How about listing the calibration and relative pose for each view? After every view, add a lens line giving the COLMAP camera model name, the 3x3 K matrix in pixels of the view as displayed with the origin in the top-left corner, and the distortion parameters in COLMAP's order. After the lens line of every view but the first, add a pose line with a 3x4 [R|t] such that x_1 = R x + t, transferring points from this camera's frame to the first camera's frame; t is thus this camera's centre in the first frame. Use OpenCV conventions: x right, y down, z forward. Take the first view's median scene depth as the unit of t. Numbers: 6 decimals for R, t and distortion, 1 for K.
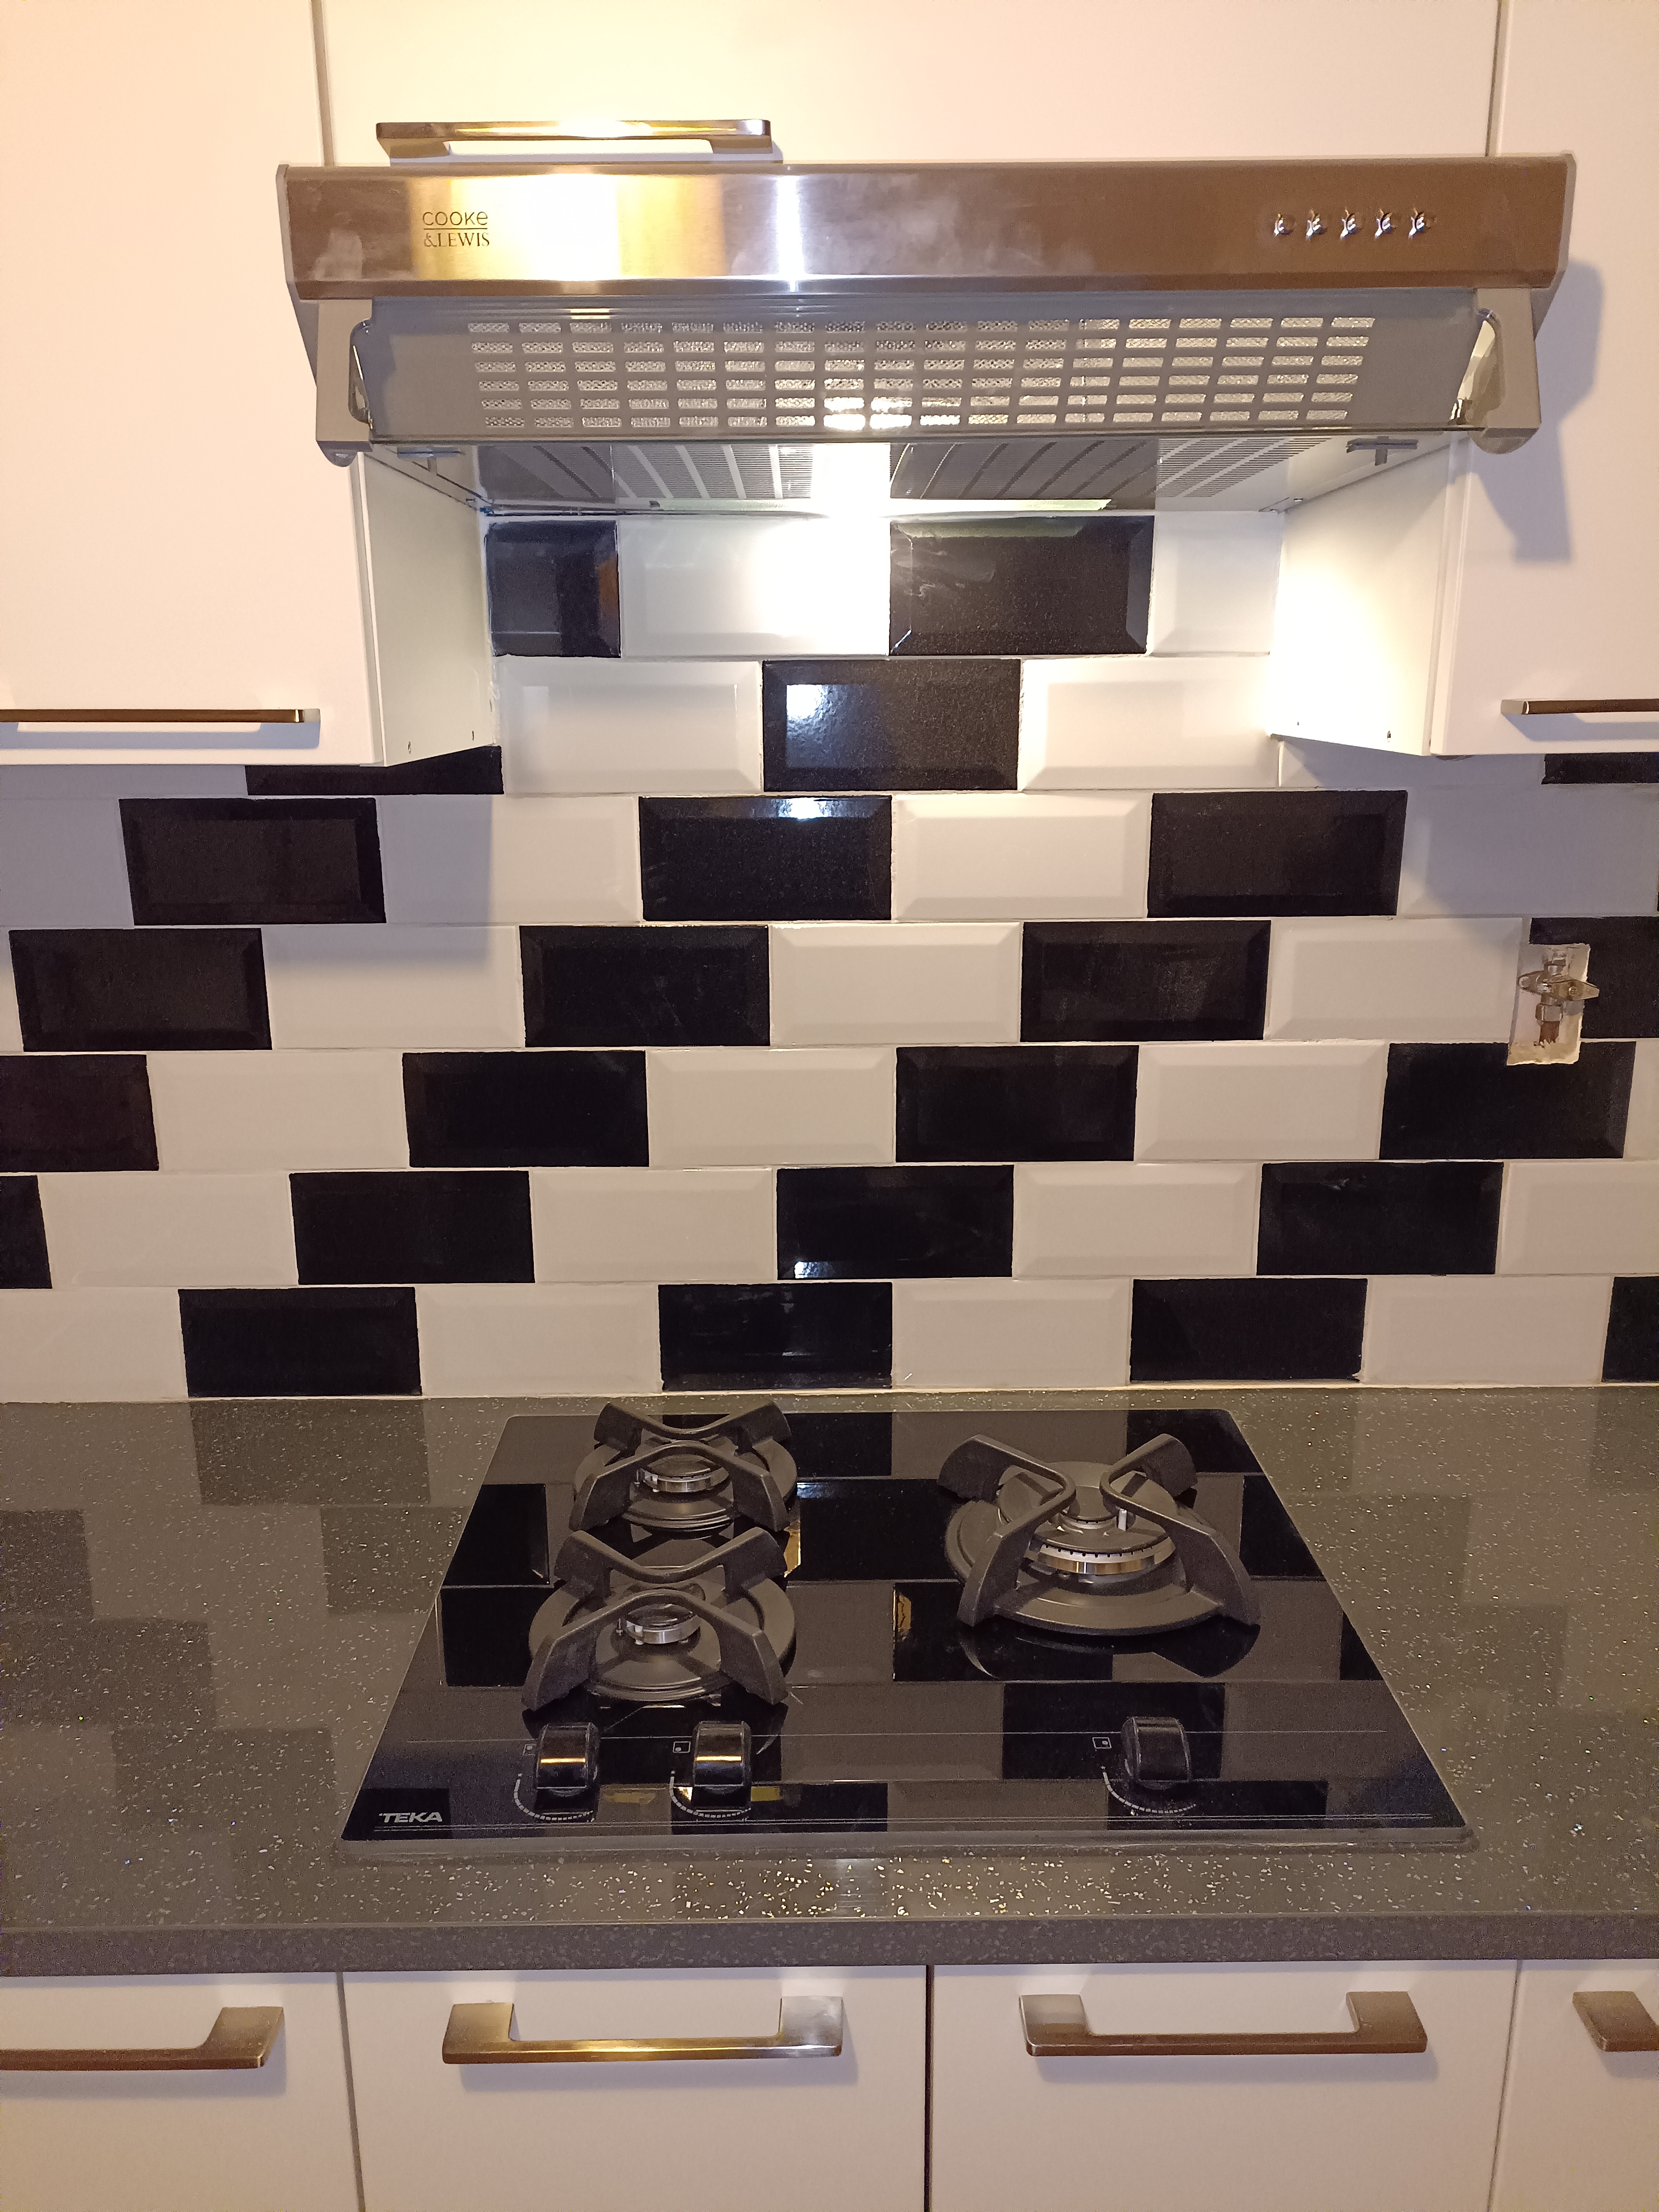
lens RADIAL K [[1623.4, 0, 818.7], [0, 1623.4, 1099.5], [0, 0, 1]] dist [0.082423, -0.099537]
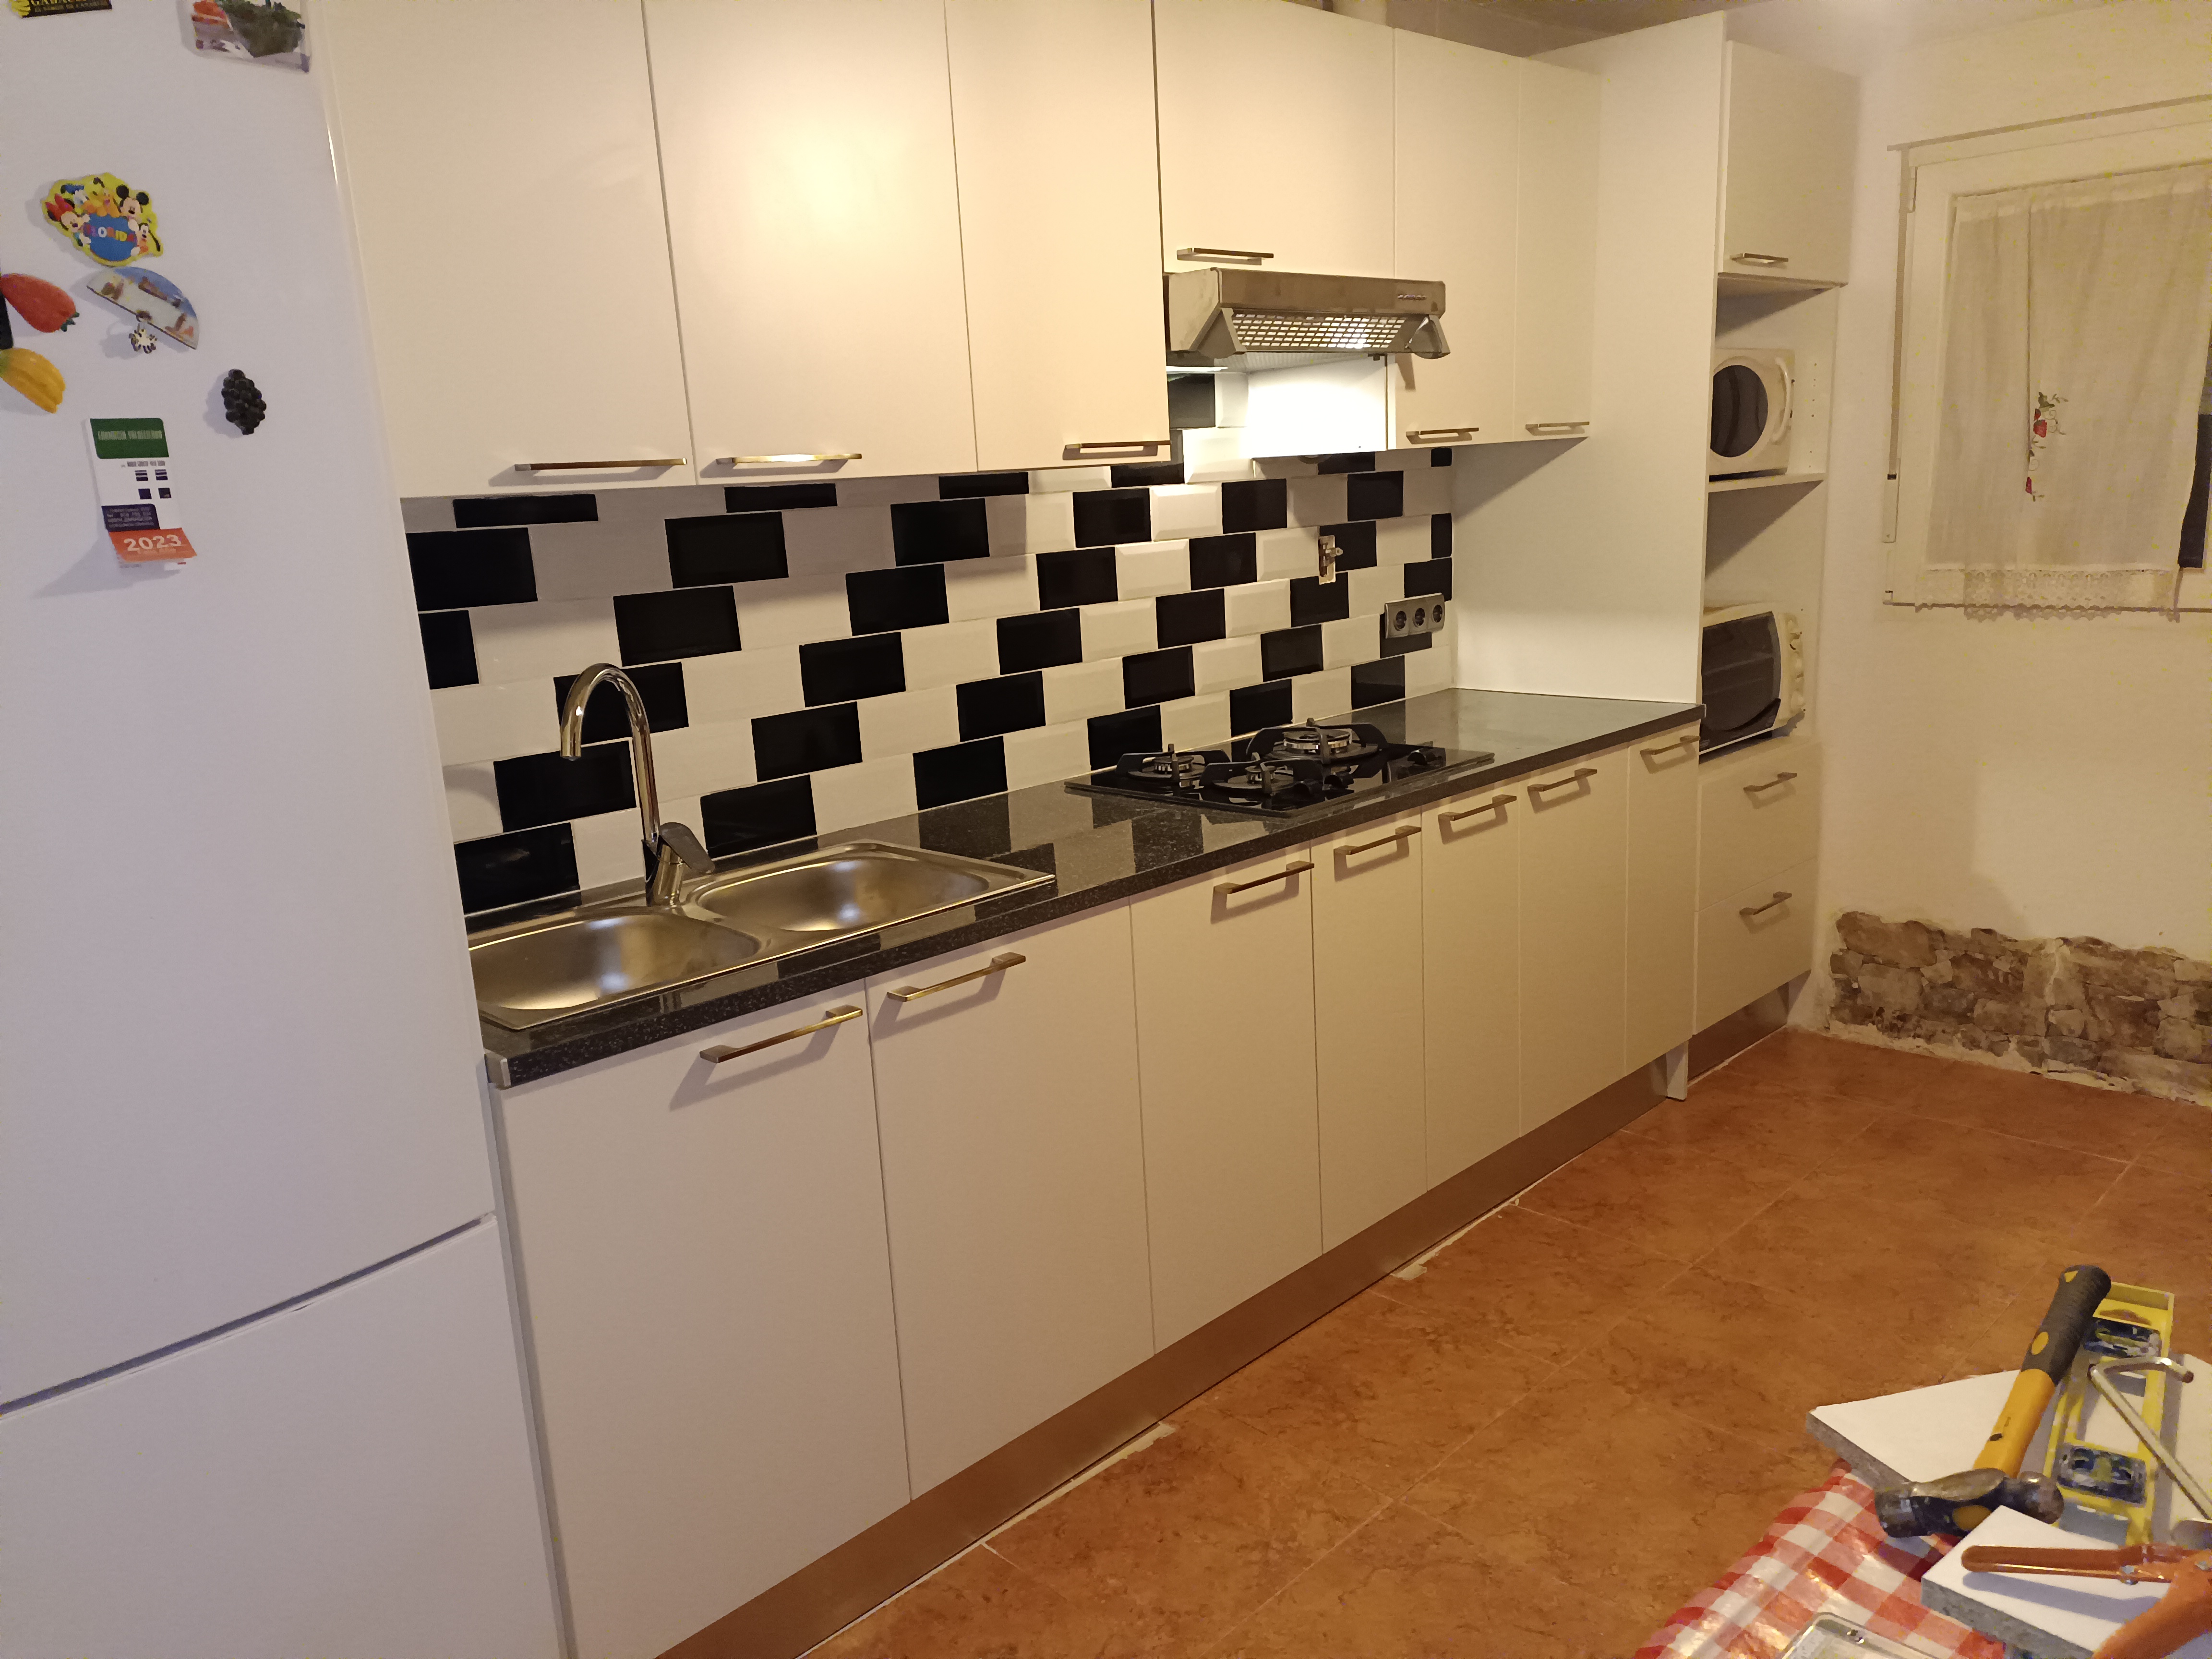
lens RADIAL K [[1623.4, 0, 1096.6], [0, 1623.4, 838.7], [0, 0, 1]] dist [0.082423, -0.099537]
pose [[0.716960, -0.184594, 0.672230, -1.840673], [0.225470, 0.973877, 0.026954, 0.249634], [-0.659645, 0.132243, 0.739851, -0.687992]]
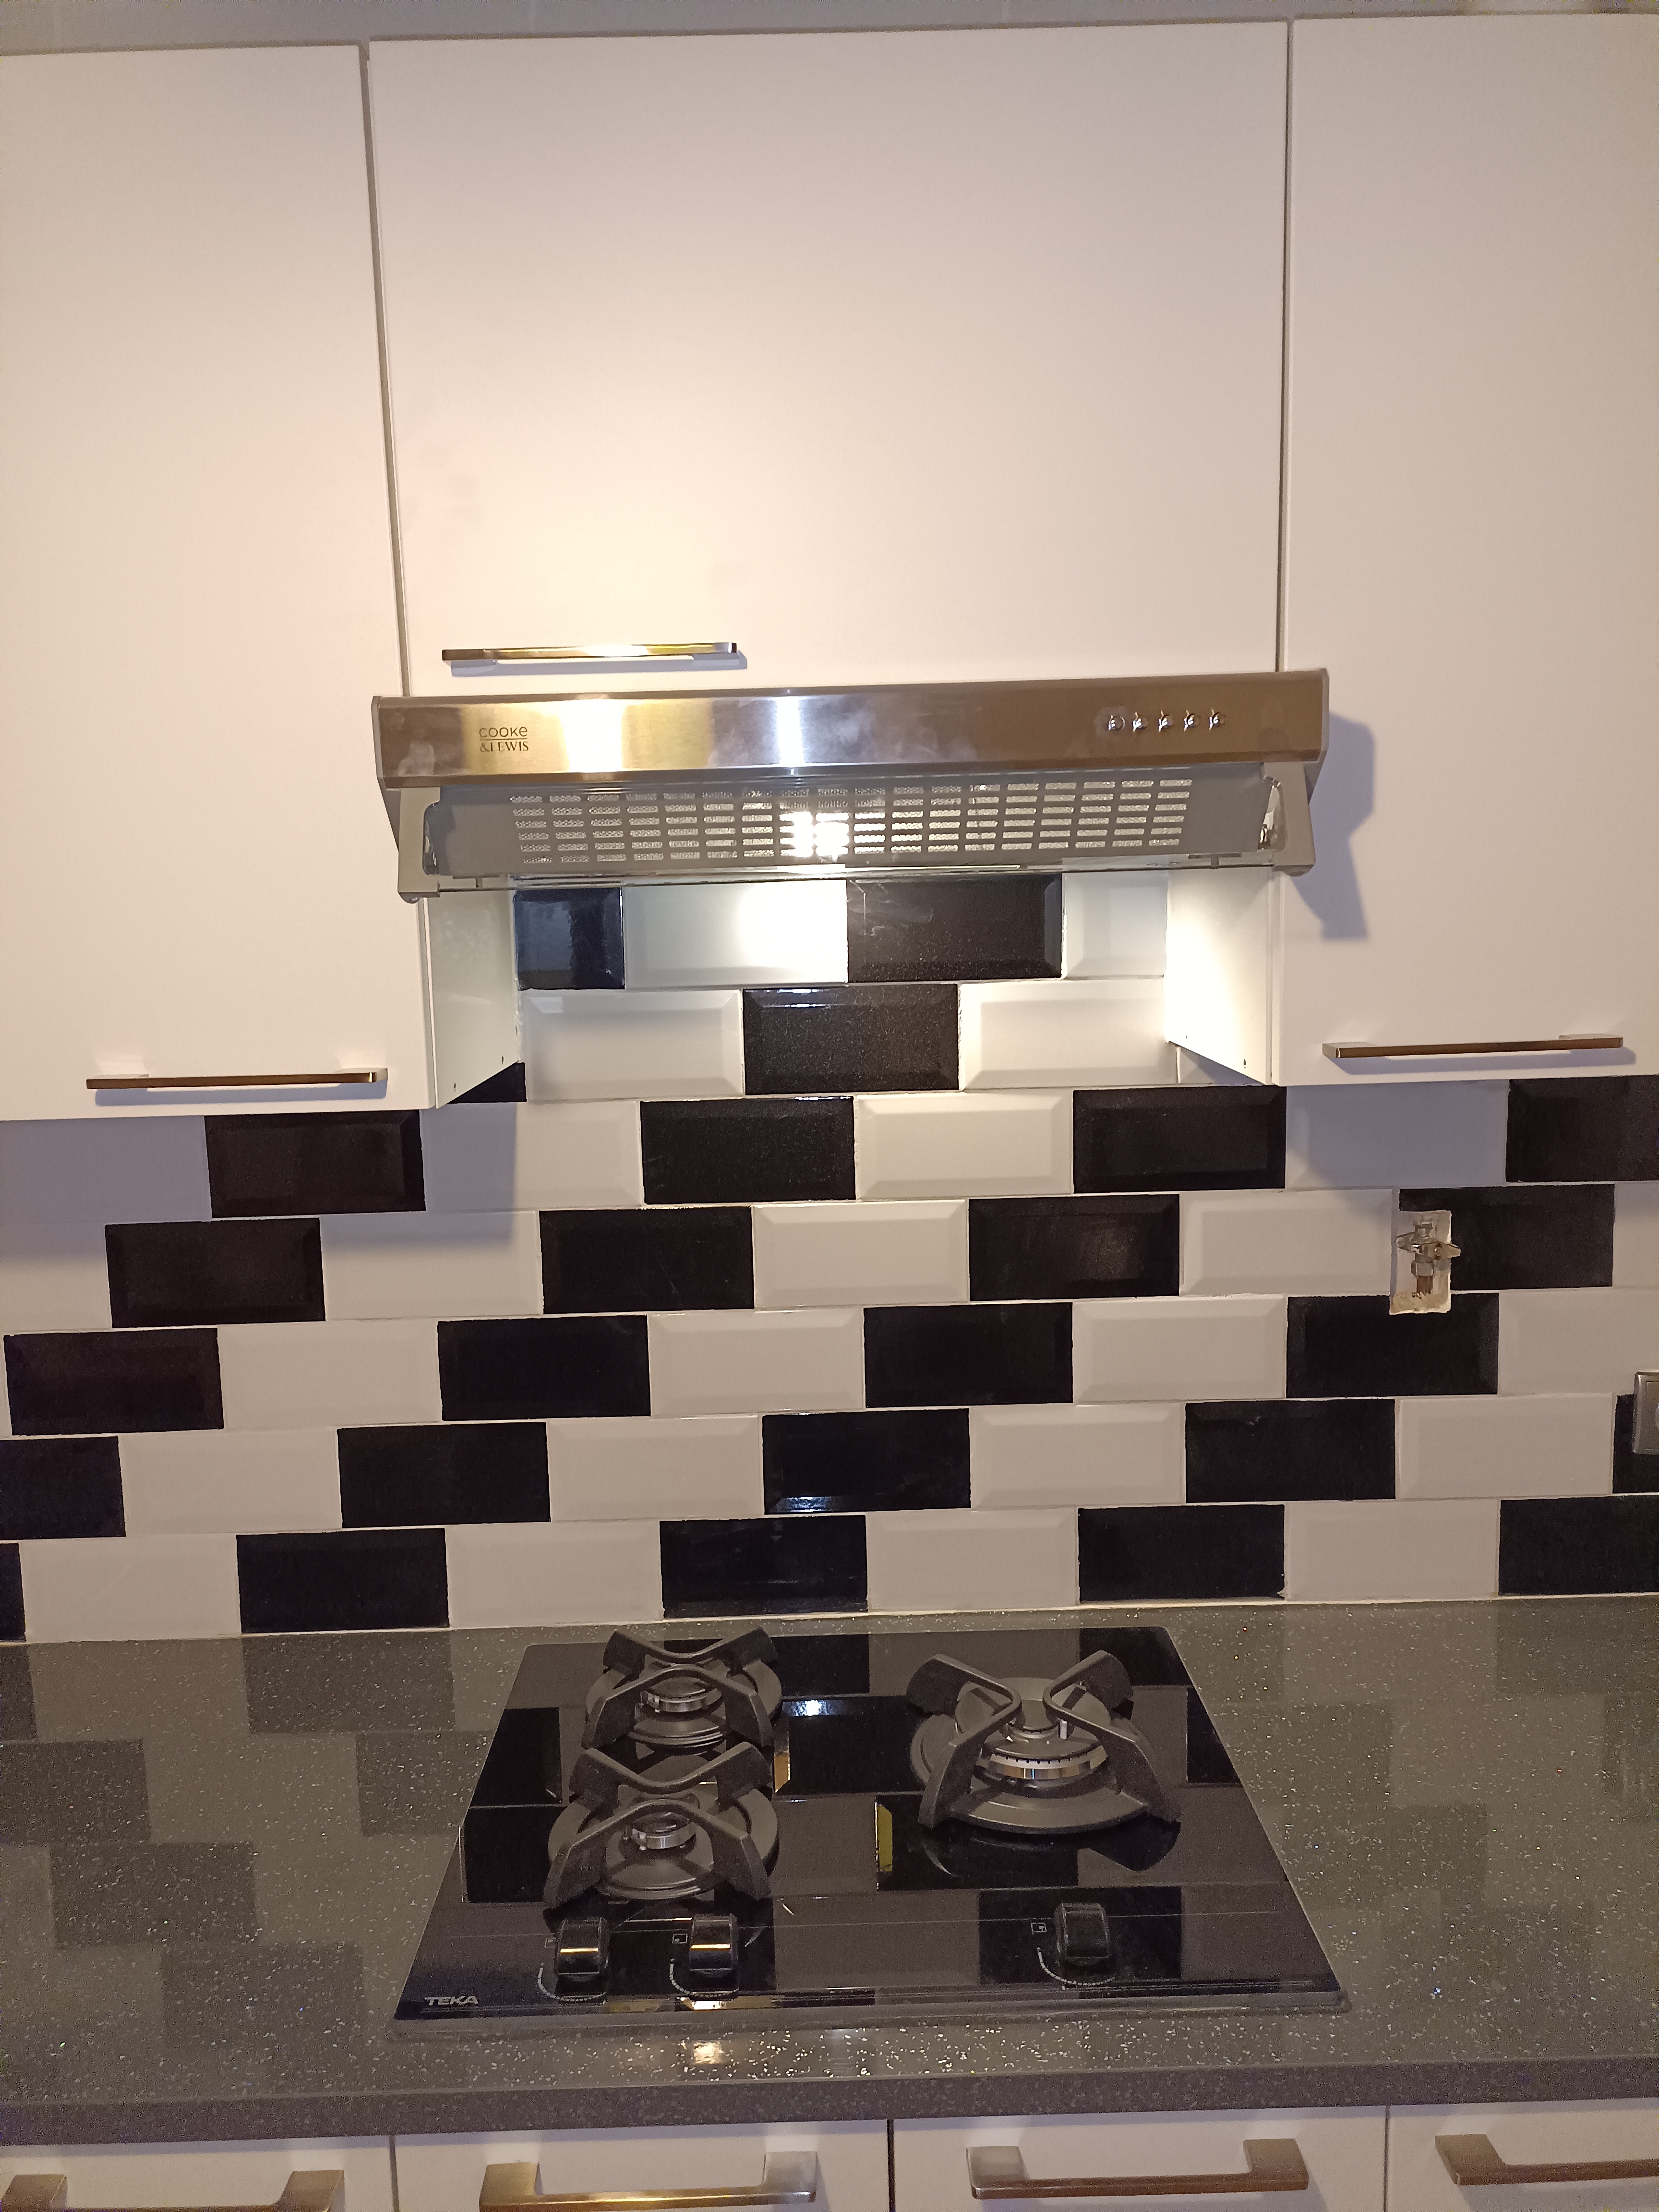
lens RADIAL K [[1623.4, 0, 818.7], [0, 1623.4, 1099.5], [0, 0, 1]] dist [0.082423, -0.099537]
pose [[0.999819, -0.019020, -0.000888, 0.022351], [0.018767, 0.992251, -0.122824, -0.042180], [0.003217, 0.122785, 0.992428, -0.191938]]
